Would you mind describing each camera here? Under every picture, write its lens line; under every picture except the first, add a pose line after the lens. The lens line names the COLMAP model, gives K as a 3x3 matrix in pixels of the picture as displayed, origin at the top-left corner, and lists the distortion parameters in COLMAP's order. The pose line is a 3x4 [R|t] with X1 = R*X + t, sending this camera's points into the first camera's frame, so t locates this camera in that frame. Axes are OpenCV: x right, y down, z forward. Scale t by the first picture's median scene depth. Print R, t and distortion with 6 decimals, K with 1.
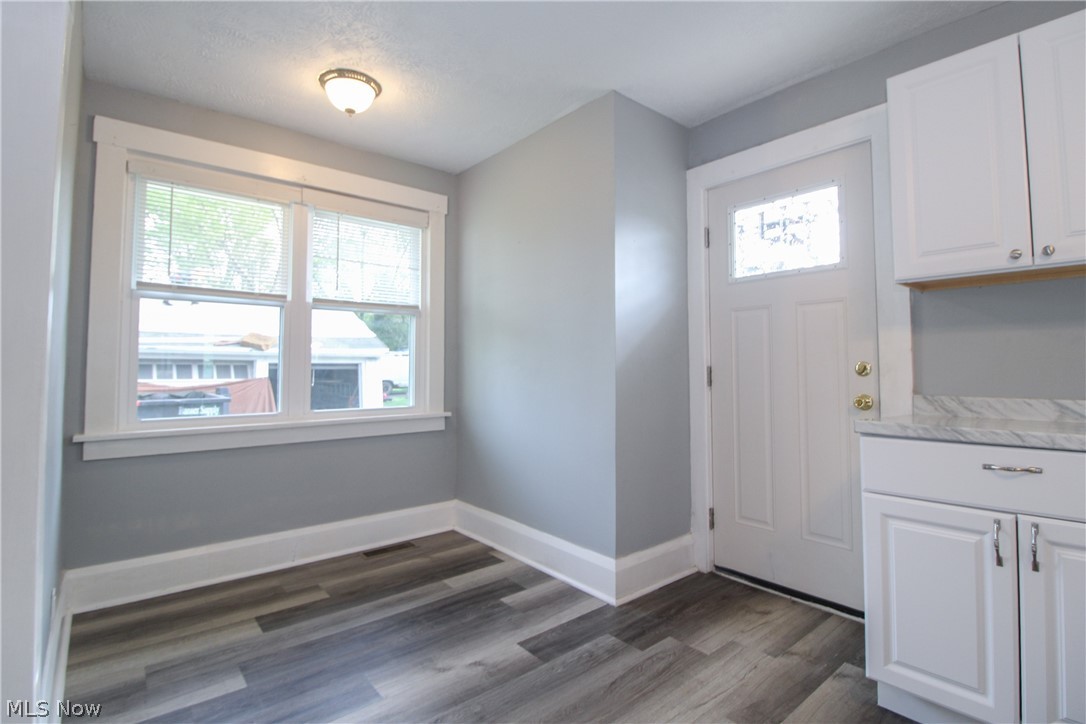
lens RADIAL K [[512.5, 0, 552.8], [0, 512.5, 344.7], [0, 0, 1]] dist [-0.003563, -0.010092]
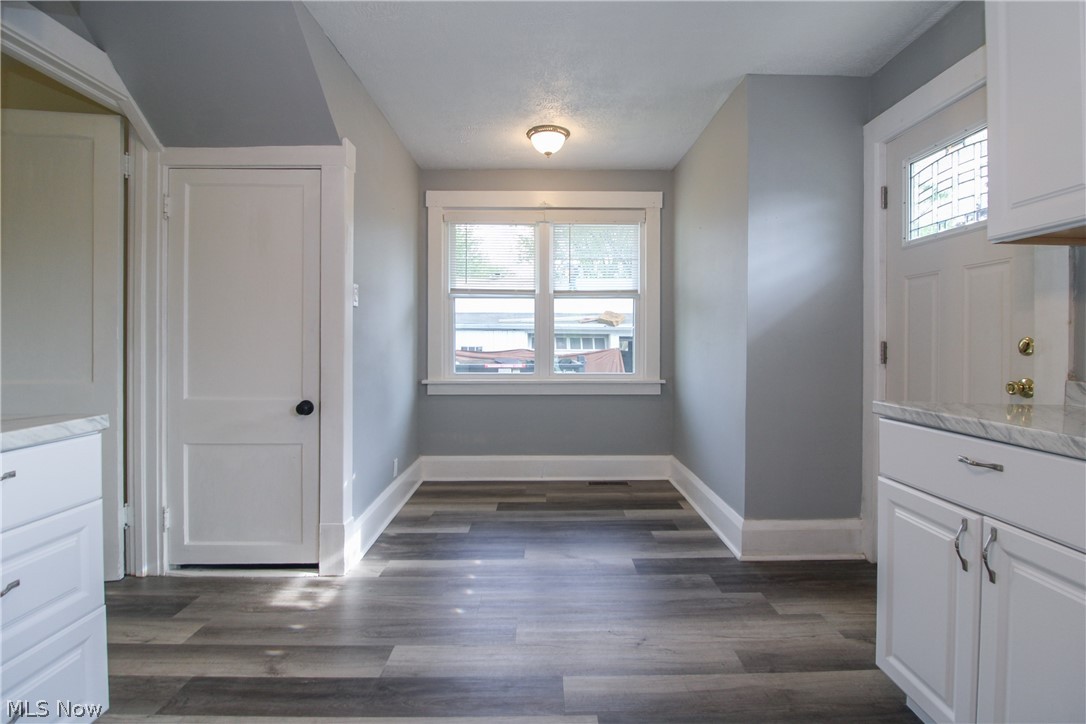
lens RADIAL K [[512.5, 0, 570.6], [0, 512.5, 344.6], [0, 0, 1]] dist [-0.003563, -0.010092]
pose [[0.785107, 0.007826, -0.619310, 0.491948], [0.025364, 0.998675, 0.044774, -0.008078], [0.618840, -0.050861, 0.783869, -0.057230]]
